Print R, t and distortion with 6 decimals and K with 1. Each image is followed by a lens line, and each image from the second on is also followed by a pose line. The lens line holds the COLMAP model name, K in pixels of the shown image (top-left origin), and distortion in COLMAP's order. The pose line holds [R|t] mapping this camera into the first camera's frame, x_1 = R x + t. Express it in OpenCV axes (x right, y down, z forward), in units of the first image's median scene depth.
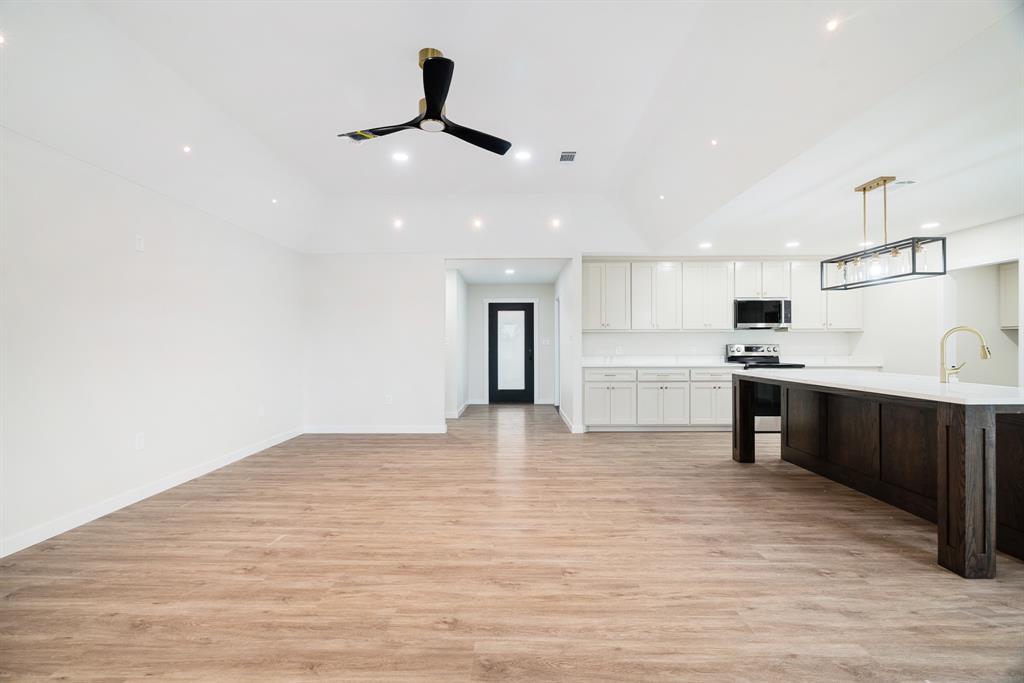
lens RADIAL K [[461.3, 0, 511.3], [0, 461.3, 342.5], [0, 0, 1]] dist [-0.000185, -0.000011]
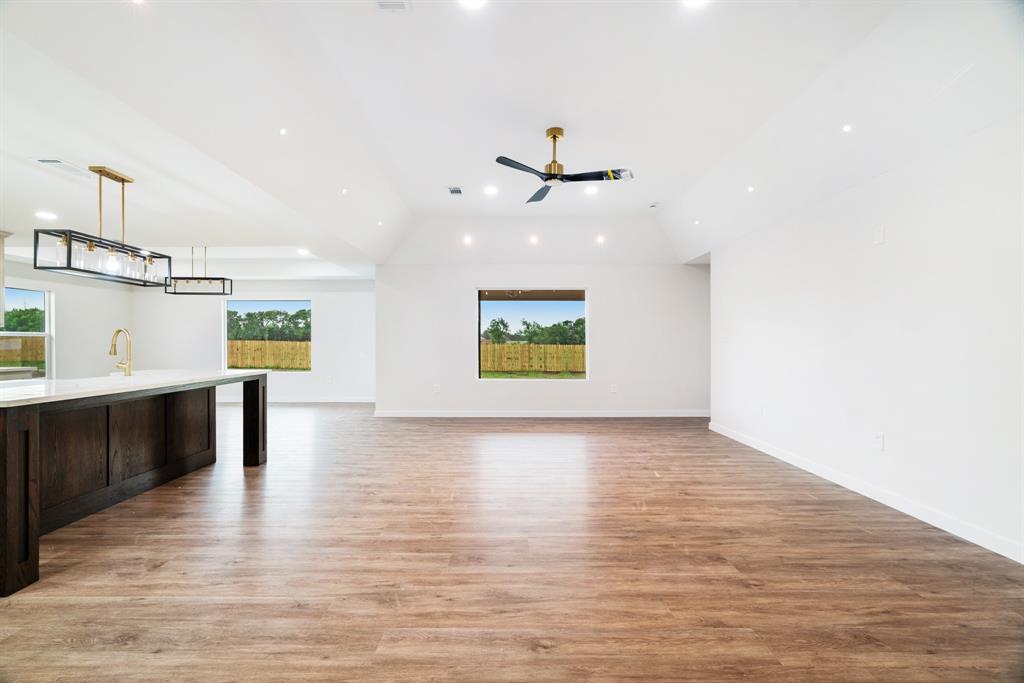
lens RADIAL K [[461.3, 0, 515.8], [0, 461.3, 343.4], [0, 0, 1]] dist [-0.000185, -0.000011]
pose [[-0.999397, 0.003274, -0.034565, -0.006945], [0.003229, 0.999994, 0.001372, 0.005315], [0.034569, 0.001259, -0.999402, 1.958718]]
